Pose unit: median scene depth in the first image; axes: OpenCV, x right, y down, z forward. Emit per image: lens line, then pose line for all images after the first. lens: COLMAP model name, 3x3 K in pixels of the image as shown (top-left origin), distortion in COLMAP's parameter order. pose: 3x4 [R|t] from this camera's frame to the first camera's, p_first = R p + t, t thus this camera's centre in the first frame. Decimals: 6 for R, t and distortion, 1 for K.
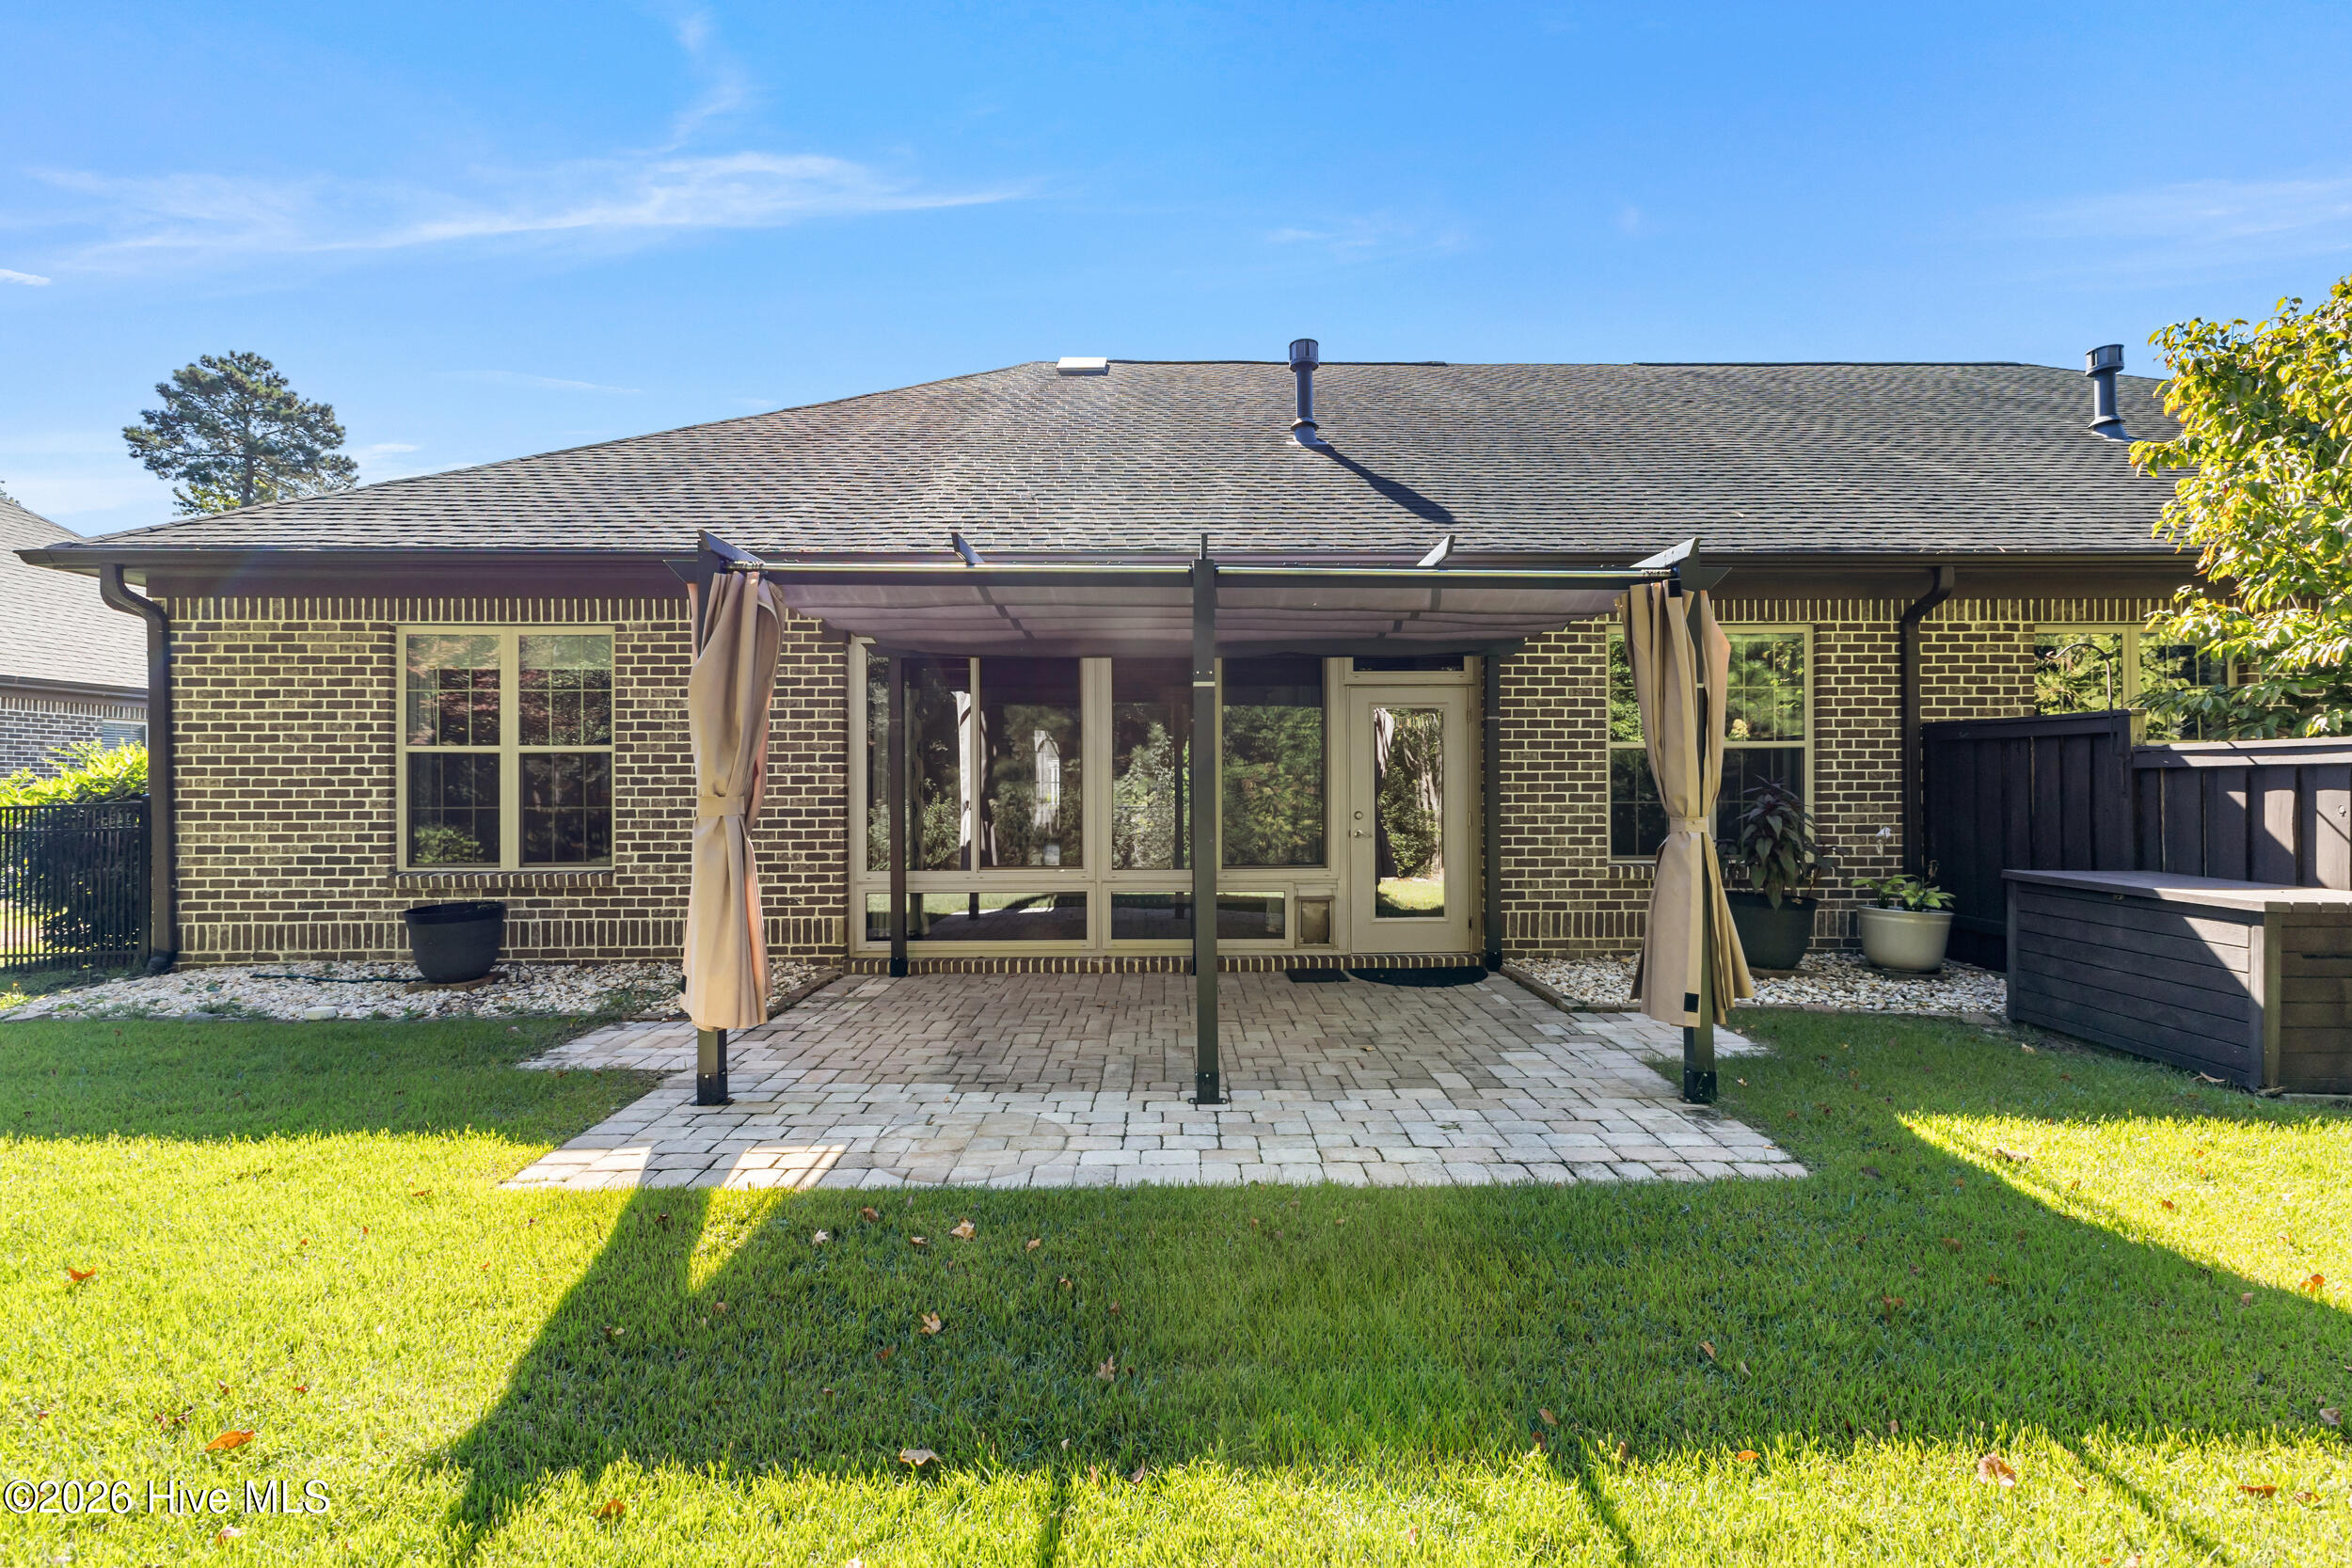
lens RADIAL K [[1021.9, 0, 1183.4], [0, 1021.9, 787.8], [0, 0, 1]] dist [0.010051, -0.001537]
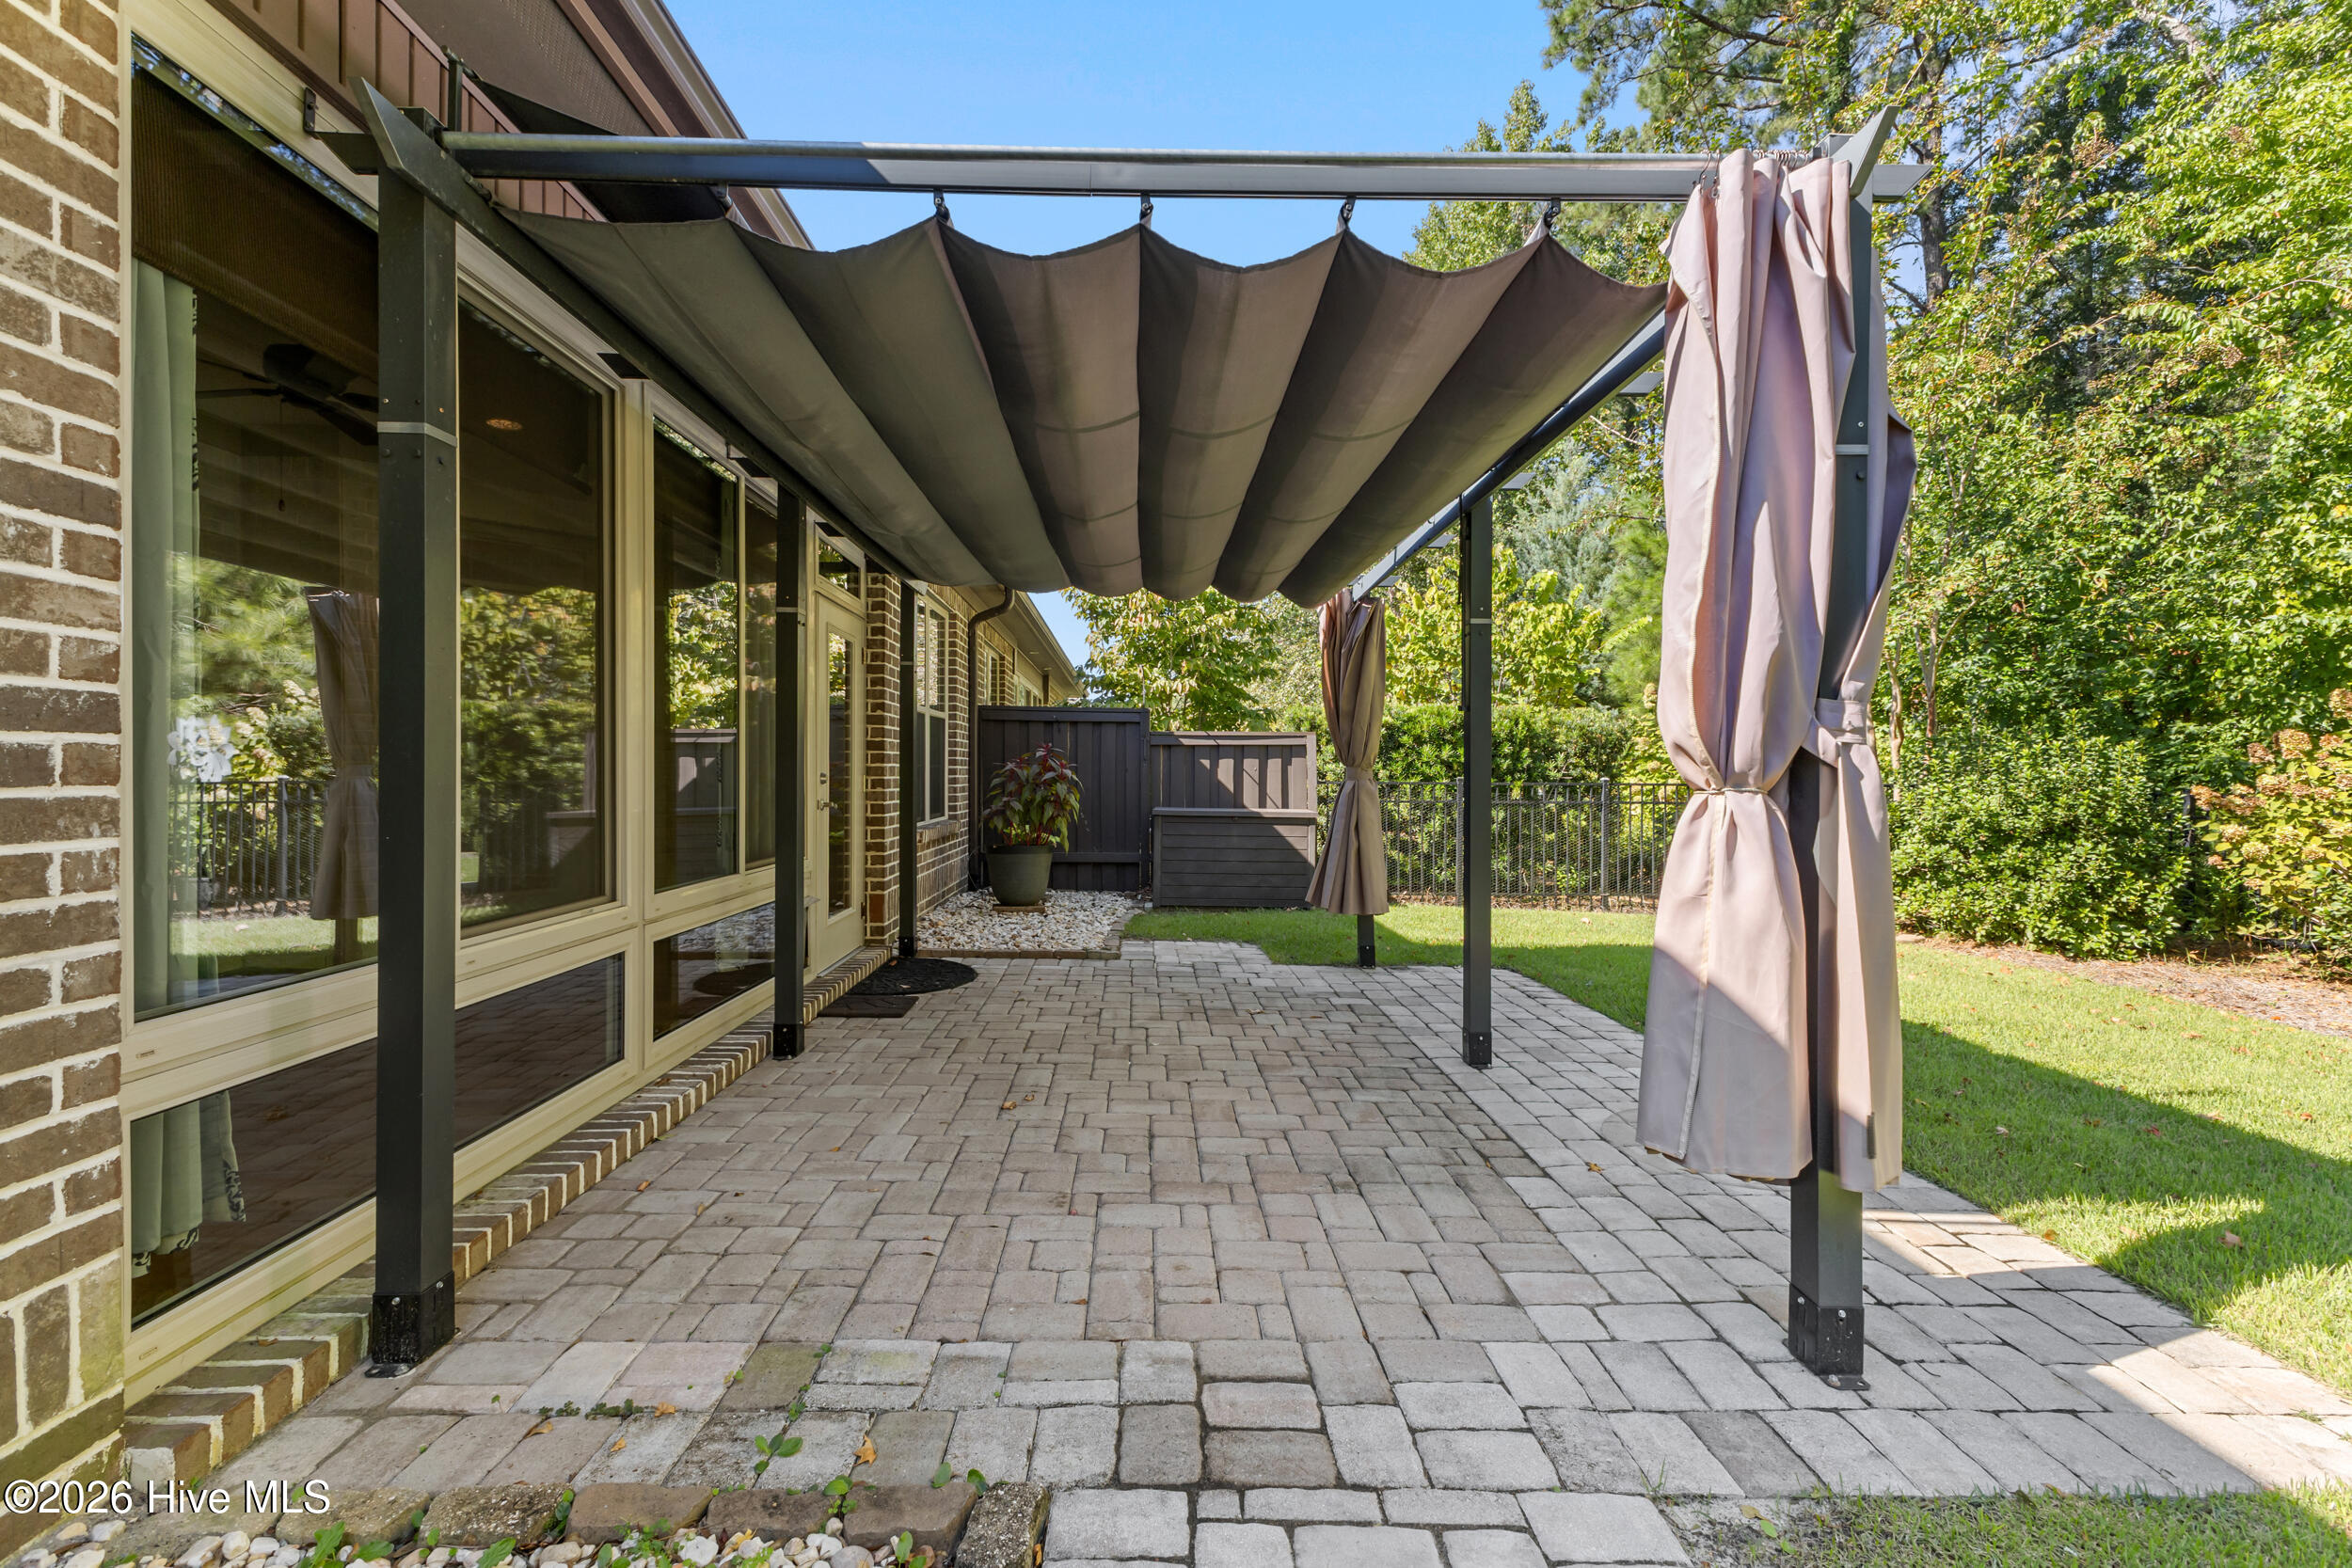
lens RADIAL K [[1021.9, 0, 1177.4], [0, 1021.9, 783.8], [0, 0, 1]] dist [0.010051, -0.001537]
pose [[-0.013830, -0.005690, 0.999888, -0.572839], [-0.001983, 0.999982, 0.005663, 0.027378], [-0.999902, -0.001905, -0.013841, 0.811268]]
